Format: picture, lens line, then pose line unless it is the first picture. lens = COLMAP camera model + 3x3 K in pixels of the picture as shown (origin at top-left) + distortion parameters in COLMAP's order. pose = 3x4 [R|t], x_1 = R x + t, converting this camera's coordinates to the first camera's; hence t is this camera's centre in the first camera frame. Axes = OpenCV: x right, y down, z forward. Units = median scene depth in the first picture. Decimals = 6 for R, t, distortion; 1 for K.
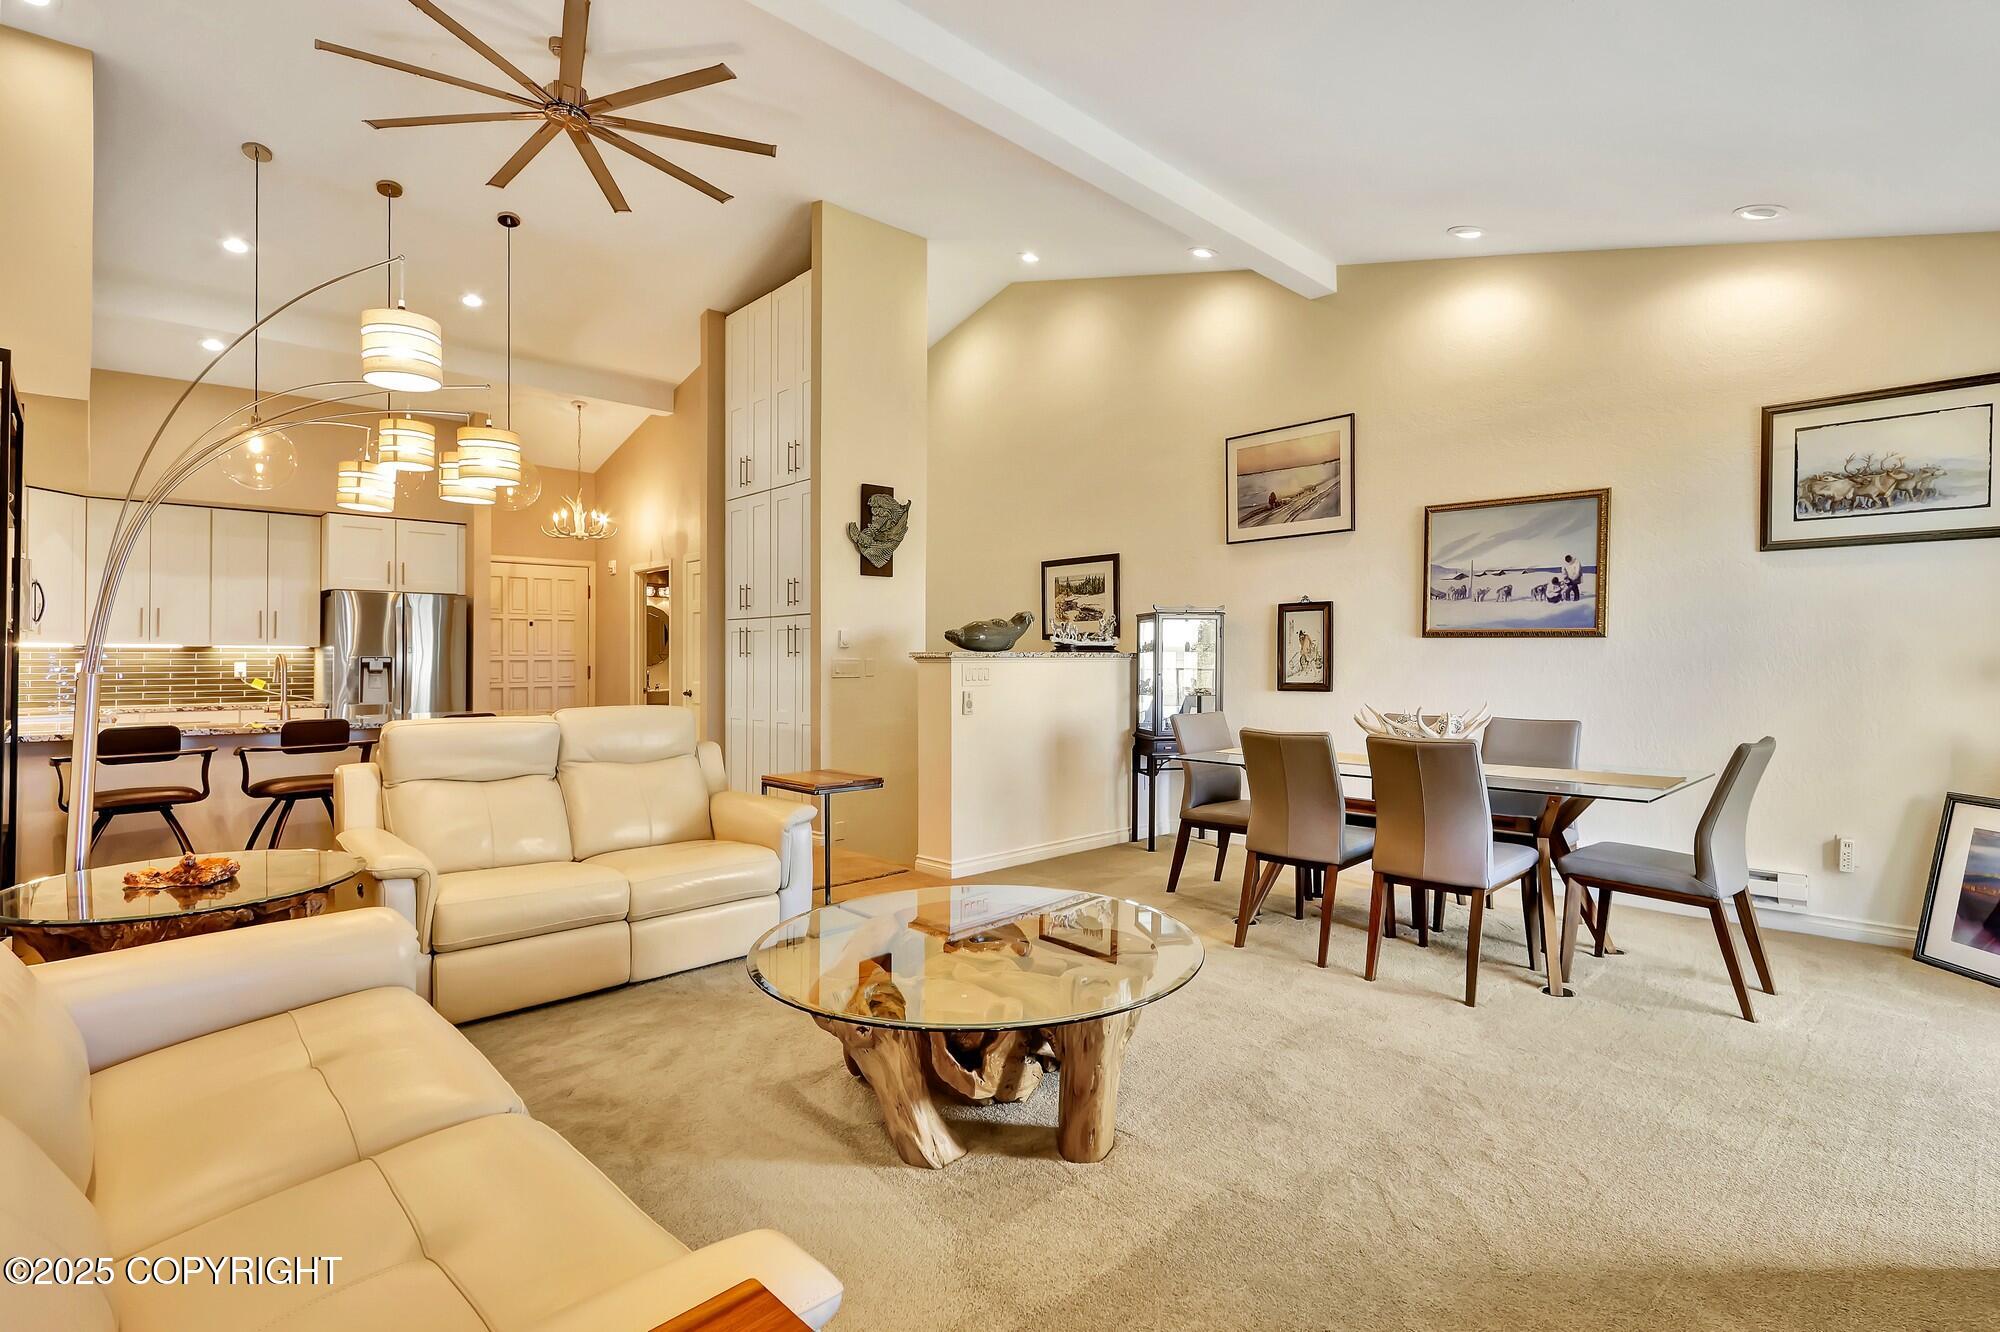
lens RADIAL K [[938.4, 0, 997.0], [0, 938.4, 671.1], [0, 0, 1]] dist [0.014529, -0.000135]
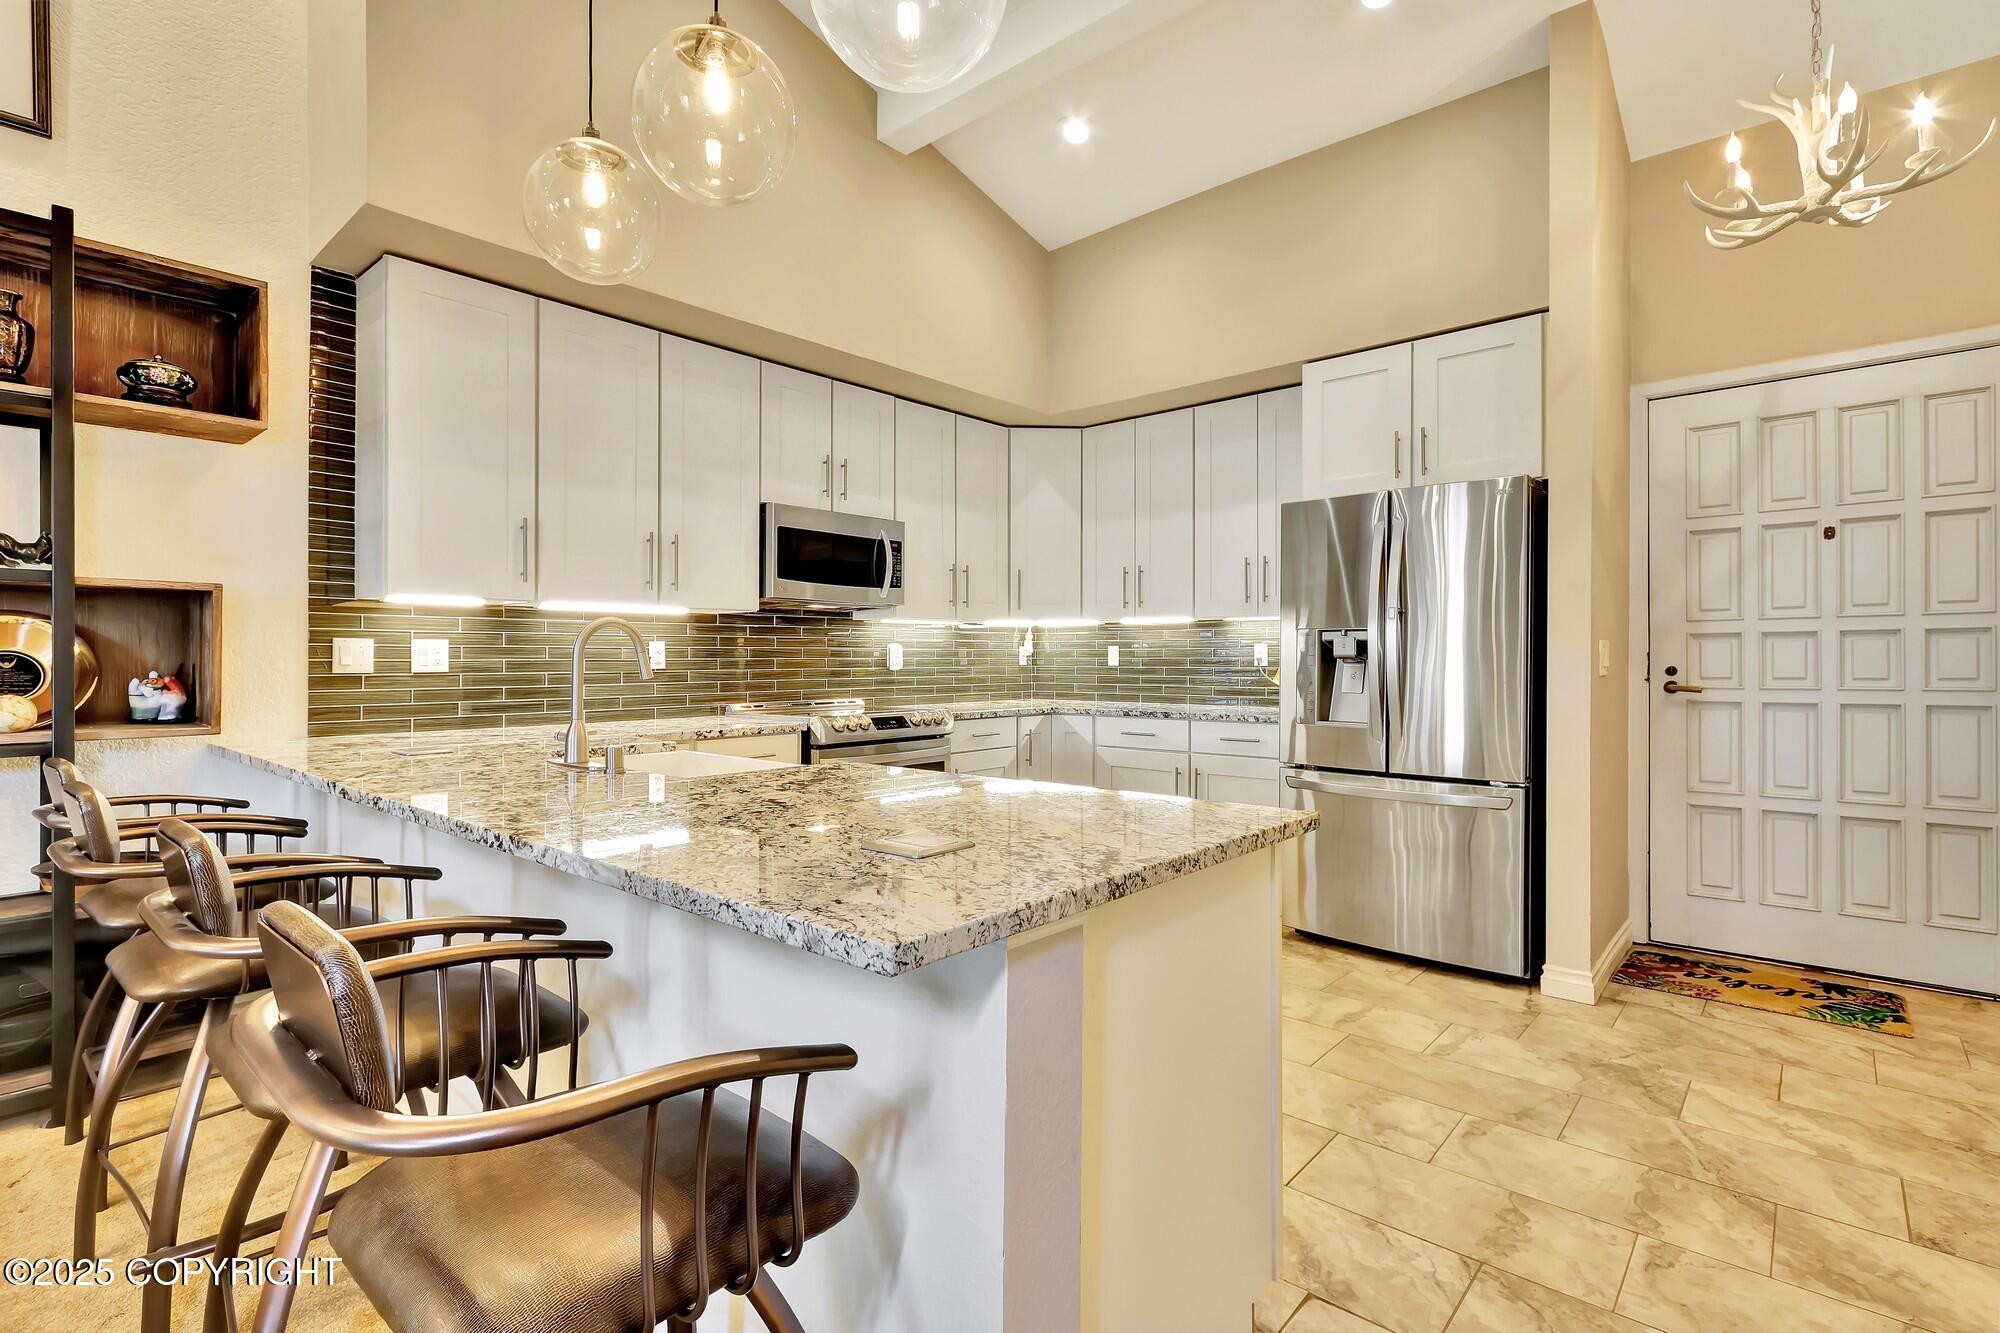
lens RADIAL K [[938.4, 0, 997.0], [0, 938.4, 671.6], [0, 0, 1]] dist [0.014529, -0.000135]
pose [[0.084075, 0.019147, -0.996275, -0.175493], [0.001618, 0.999811, 0.019351, -0.002872], [0.996458, -0.003239, 0.084029, 0.779151]]
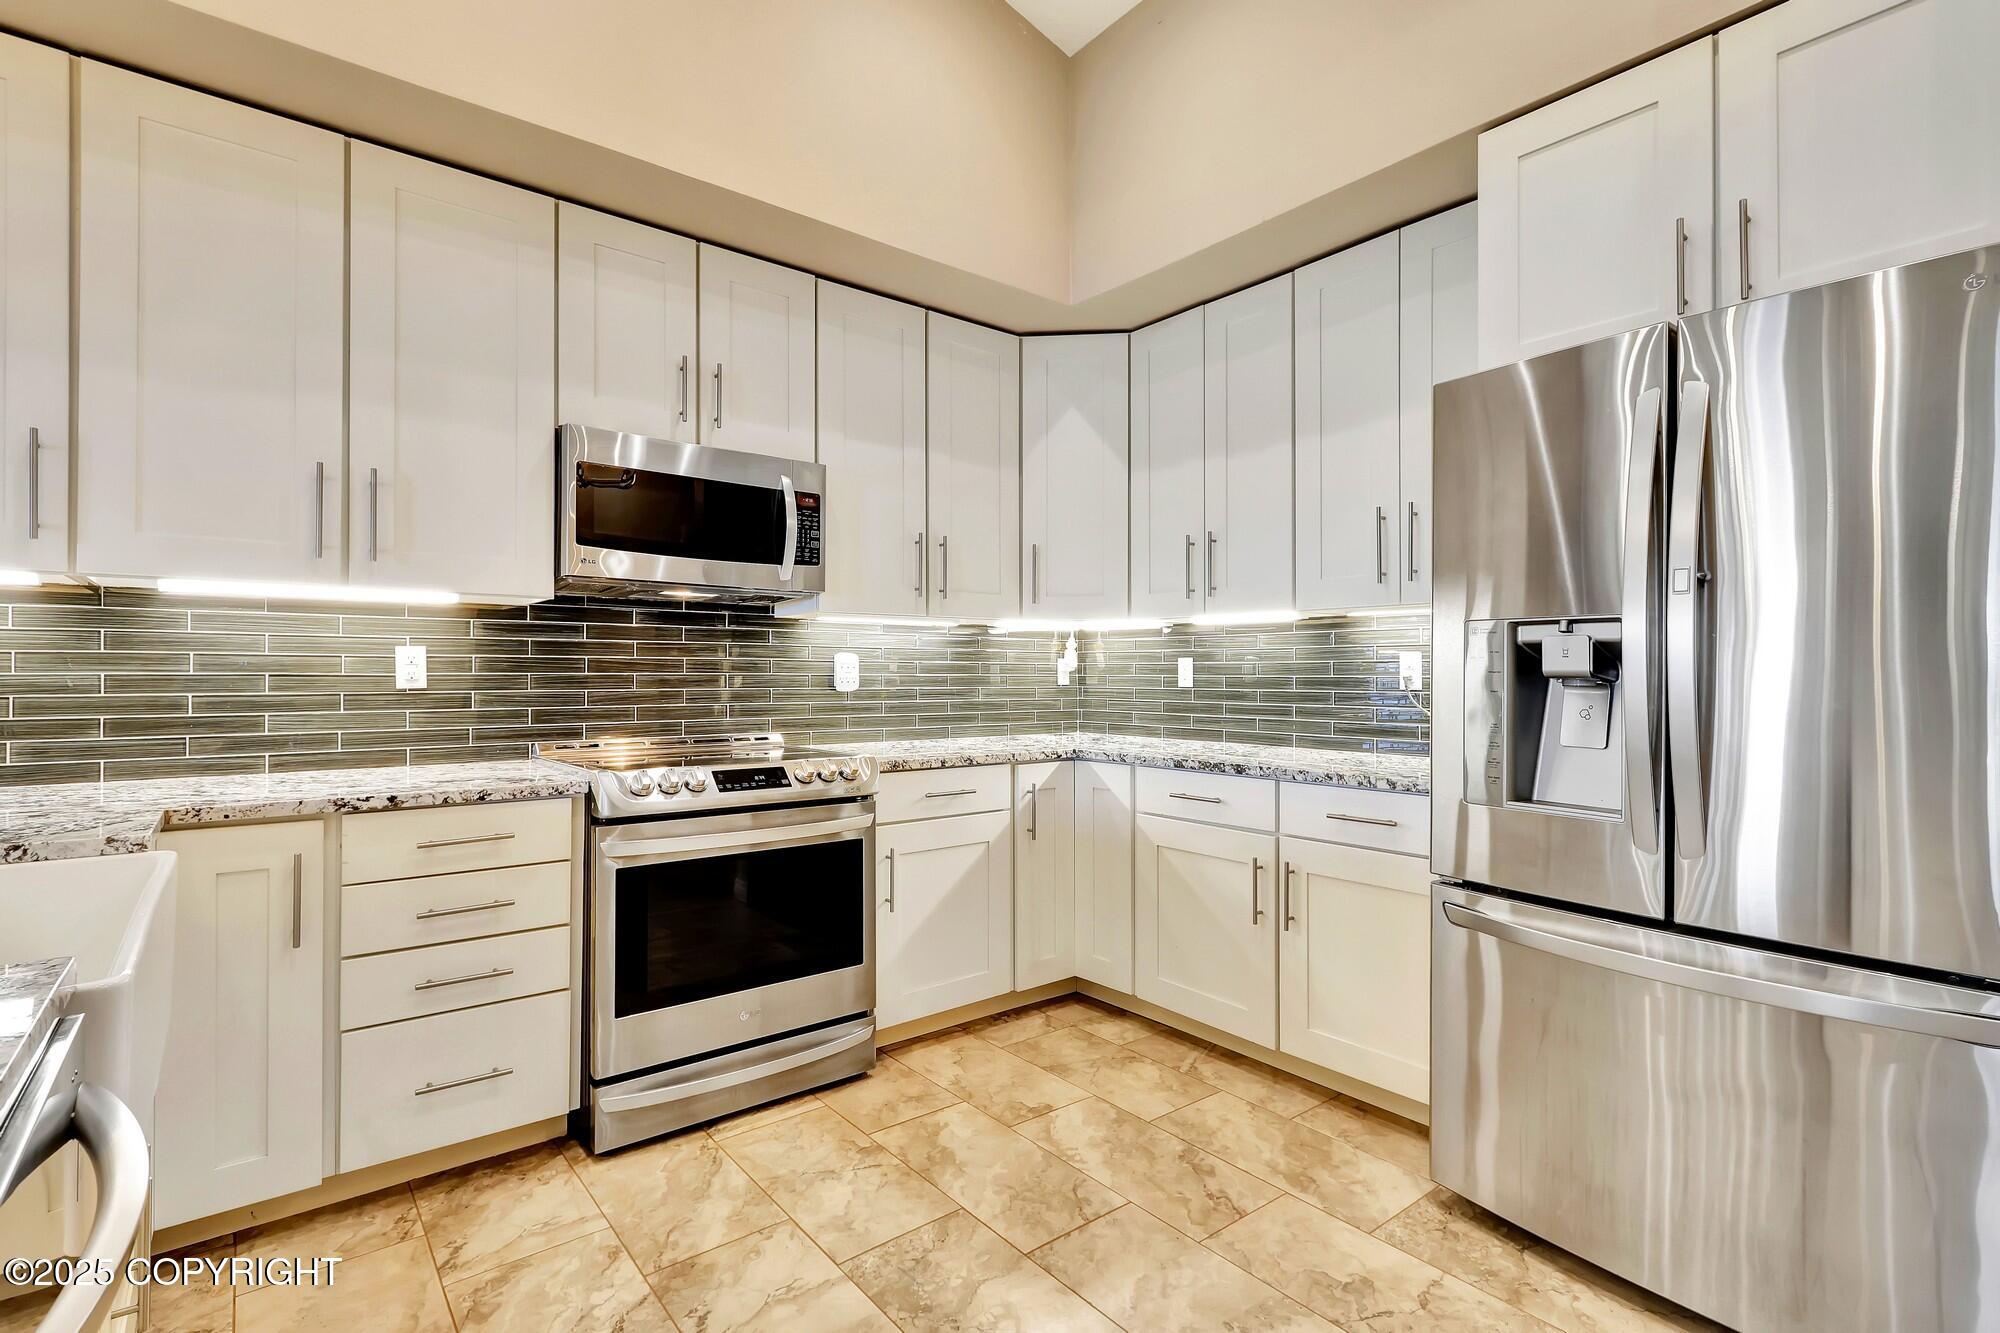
lens RADIAL K [[938.4, 0, 997.0], [0, 938.4, 671.6], [0, 0, 1]] dist [0.014529, -0.000135]
pose [[-0.088556, 0.001512, -0.996070, -0.395878], [-0.002602, 0.999995, 0.001749, -0.001706], [0.996068, 0.002746, -0.088551, 0.877054]]
